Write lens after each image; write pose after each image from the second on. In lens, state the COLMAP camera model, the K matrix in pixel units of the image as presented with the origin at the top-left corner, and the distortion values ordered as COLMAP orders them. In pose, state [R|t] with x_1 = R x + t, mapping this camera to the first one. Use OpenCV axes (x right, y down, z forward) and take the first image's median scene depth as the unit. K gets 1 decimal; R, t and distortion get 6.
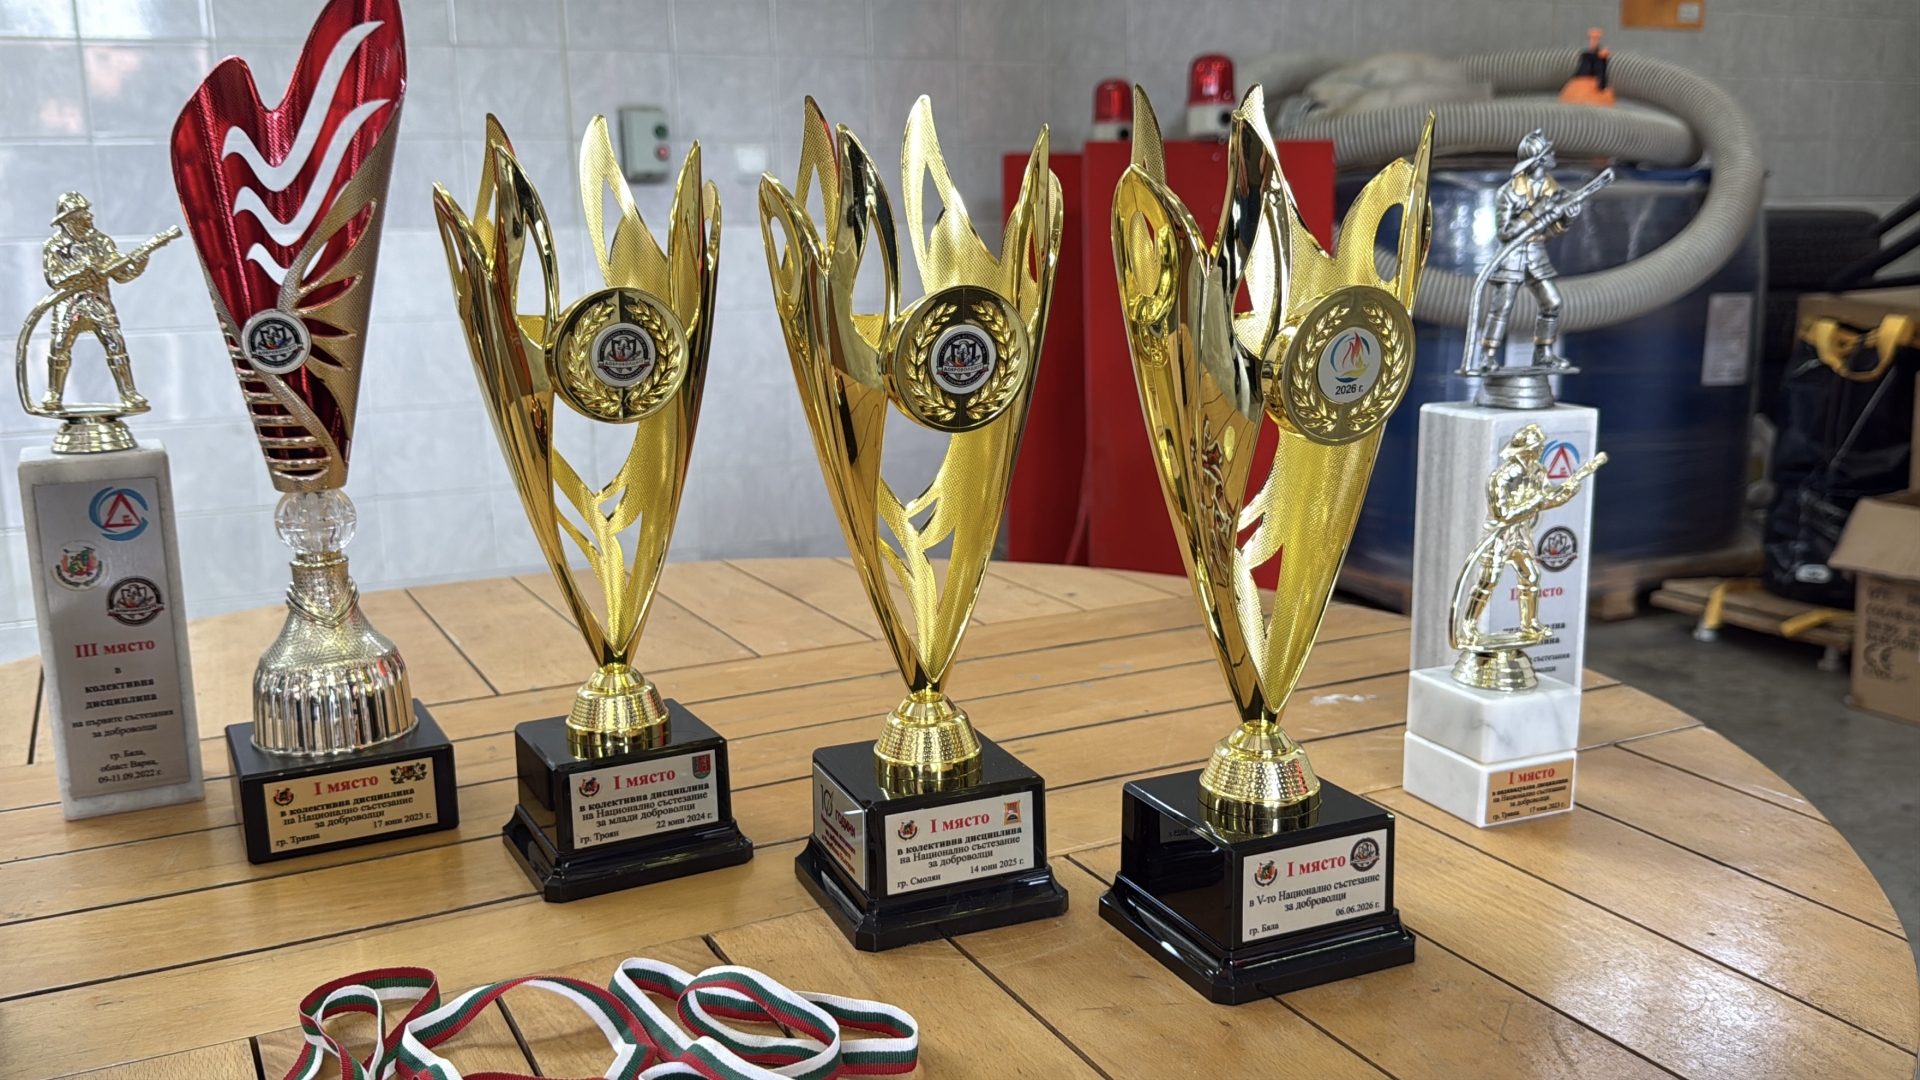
lens RADIAL K [[1692.2, 0, 960.0], [0, 1692.2, 540.0], [0, 0, 1]] dist [0.139188, -0.240348]
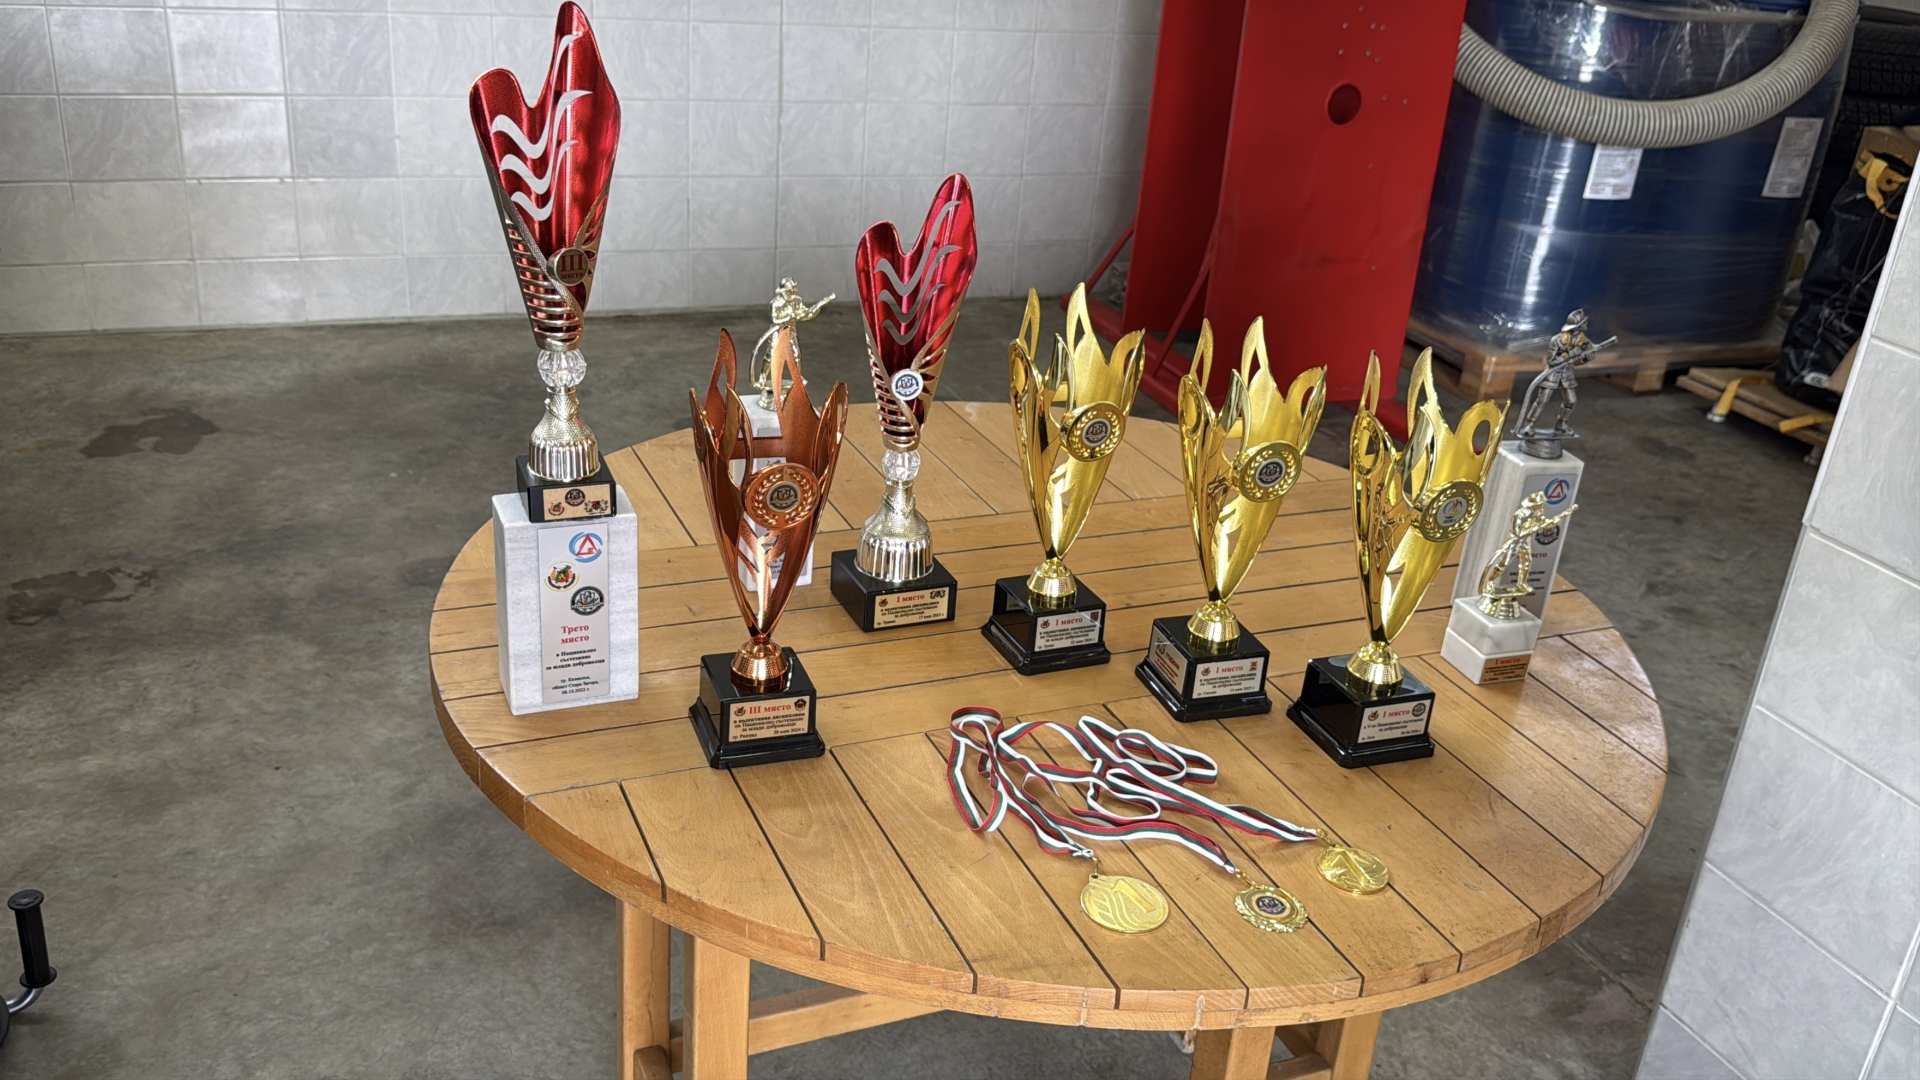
lens RADIAL K [[1692.2, 0, 960.0], [0, 1692.2, 540.0], [0, 0, 1]] dist [0.139188, -0.240348]
pose [[0.993387, 0.114408, -0.009679, -0.286674], [-0.109335, 0.968328, 0.224470, -0.370791], [0.035053, -0.221927, 0.974433, -0.901899]]
